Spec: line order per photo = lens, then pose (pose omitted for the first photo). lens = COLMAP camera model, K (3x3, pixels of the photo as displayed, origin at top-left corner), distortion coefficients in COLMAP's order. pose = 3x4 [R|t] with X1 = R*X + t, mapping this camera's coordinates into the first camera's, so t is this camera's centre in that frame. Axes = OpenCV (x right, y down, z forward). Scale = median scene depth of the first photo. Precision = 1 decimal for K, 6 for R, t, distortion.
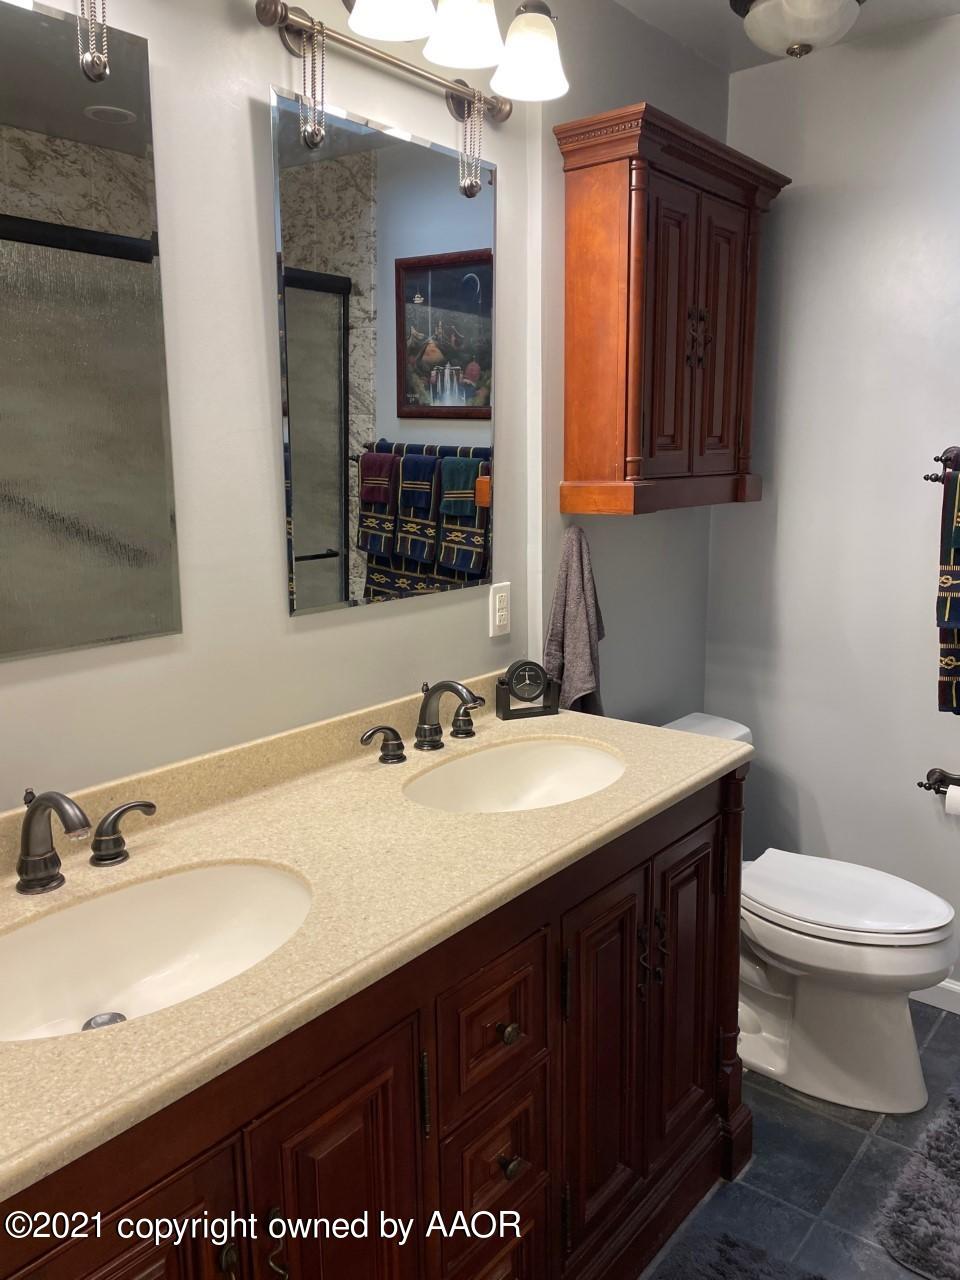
lens RADIAL K [[969.7, 0, 476.9], [0, 969.7, 608.2], [0, 0, 1]] dist [0.078813, -0.092494]
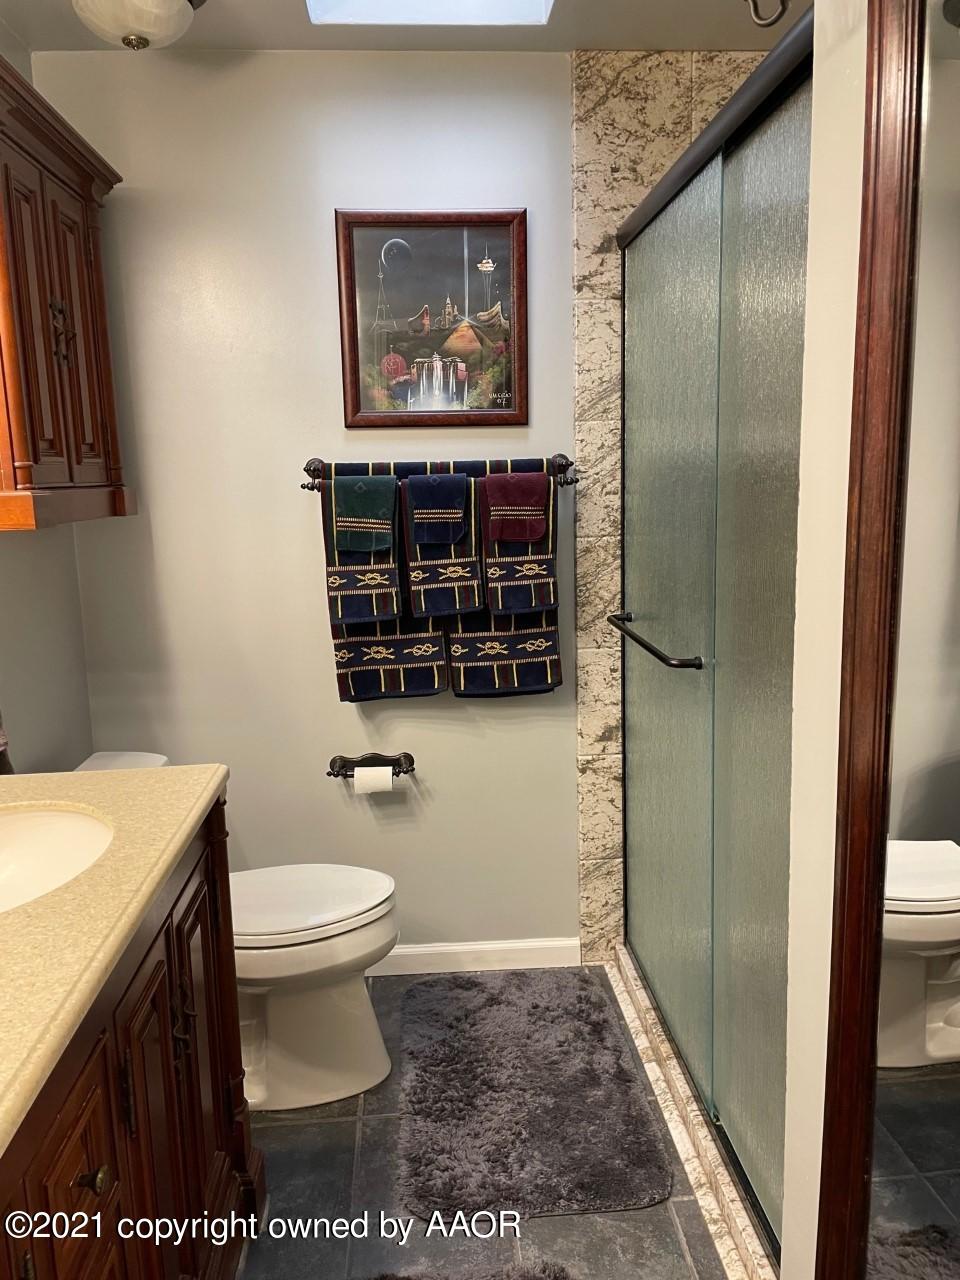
lens RADIAL K [[969.7, 0, 476.9], [0, 969.7, 608.2], [0, 0, 1]] dist [0.078813, -0.092494]
pose [[0.725479, -0.098660, 0.681136, -0.155419], [0.119112, 0.992737, 0.016928, 0.002857], [-0.677859, 0.068851, 0.731961, 0.126173]]
